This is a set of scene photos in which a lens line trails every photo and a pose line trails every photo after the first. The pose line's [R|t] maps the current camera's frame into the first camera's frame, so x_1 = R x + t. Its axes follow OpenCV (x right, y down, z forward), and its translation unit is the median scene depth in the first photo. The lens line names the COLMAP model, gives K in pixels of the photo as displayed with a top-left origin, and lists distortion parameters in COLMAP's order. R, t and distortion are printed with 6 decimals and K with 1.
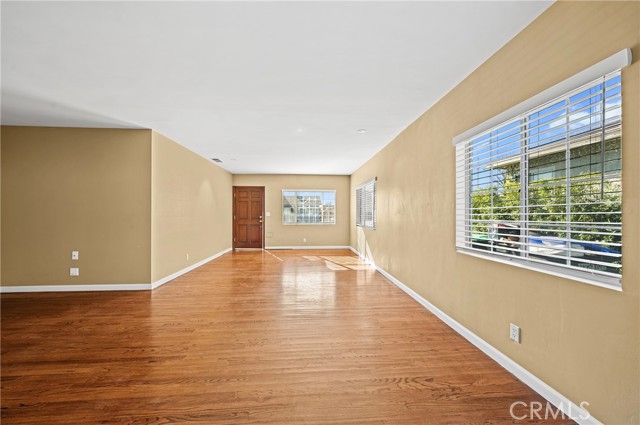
lens RADIAL K [[222.0, 0, 318.6], [0, 222.0, 214.0], [0, 0, 1]] dist [-0.002087, -0.000050]
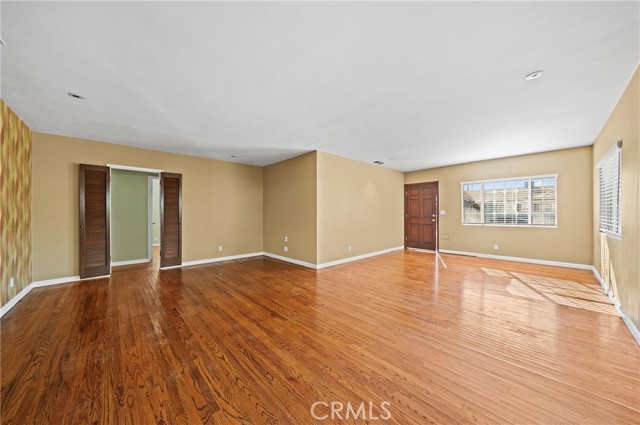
lens RADIAL K [[220.8, 0, 321.1], [0, 220.8, 212.8], [0, 0, 1]] dist [0.000693, 0.000059]
pose [[0.634411, -0.004830, -0.772981, 0.148883], [0.006368, 0.999979, -0.001021, -0.000210], [0.772969, -0.004275, 0.634429, 0.084672]]
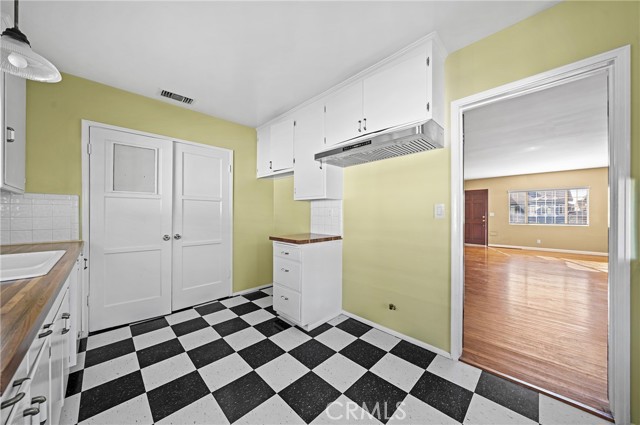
lens RADIAL K [[222.0, 0, 318.6], [0, 222.0, 214.0], [0, 0, 1]] dist [-0.002087, -0.000050]
pose [[0.659938, -0.002725, -0.751315, 0.031494], [0.001712, 0.999996, -0.002123, -0.001085], [0.751318, 0.000115, 0.659940, -0.381413]]
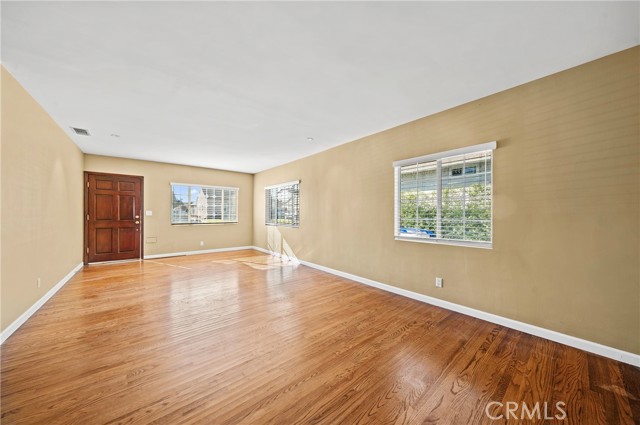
lens RADIAL K [[220.8, 0, 321.1], [0, 220.8, 212.8], [0, 0, 1]] dist [0.000693, 0.000059]
pose [[0.806028, 0.005267, 0.591854, -0.213153], [-0.003649, 0.999986, -0.003929, 0.000185], [-0.591867, 0.001007, 0.806035, 0.036041]]
